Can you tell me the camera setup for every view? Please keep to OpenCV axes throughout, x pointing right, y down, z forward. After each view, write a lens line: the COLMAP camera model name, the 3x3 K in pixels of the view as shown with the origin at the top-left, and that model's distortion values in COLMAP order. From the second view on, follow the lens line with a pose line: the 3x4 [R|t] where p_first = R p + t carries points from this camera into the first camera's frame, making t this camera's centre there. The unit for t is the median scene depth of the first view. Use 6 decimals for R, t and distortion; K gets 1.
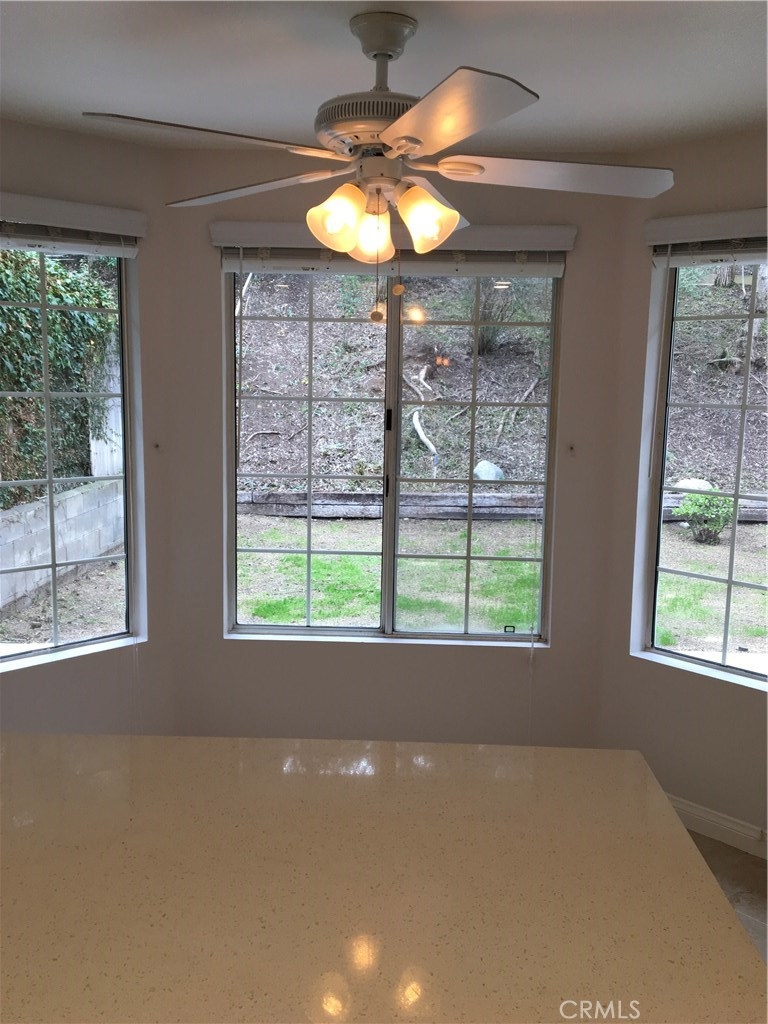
lens RADIAL K [[915.5, 0, 393.2], [0, 915.5, 508.9], [0, 0, 1]] dist [0.104744, -0.143308]
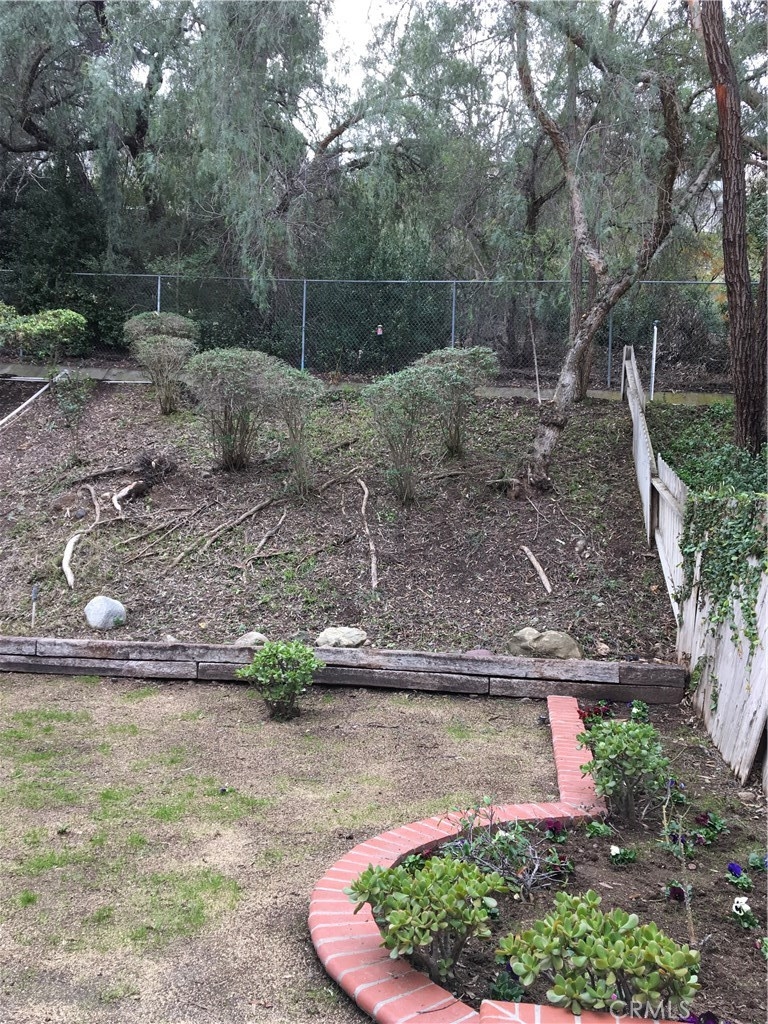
lens RADIAL K [[915.5, 0, 381.4], [0, 915.5, 510.3], [0, 0, 1]] dist [0.104744, -0.143308]
pose [[0.990619, 0.014277, -0.135903, 0.402554], [-0.033557, 0.989490, -0.140652, -0.020073], [0.132467, 0.143893, 0.980687, 0.218070]]
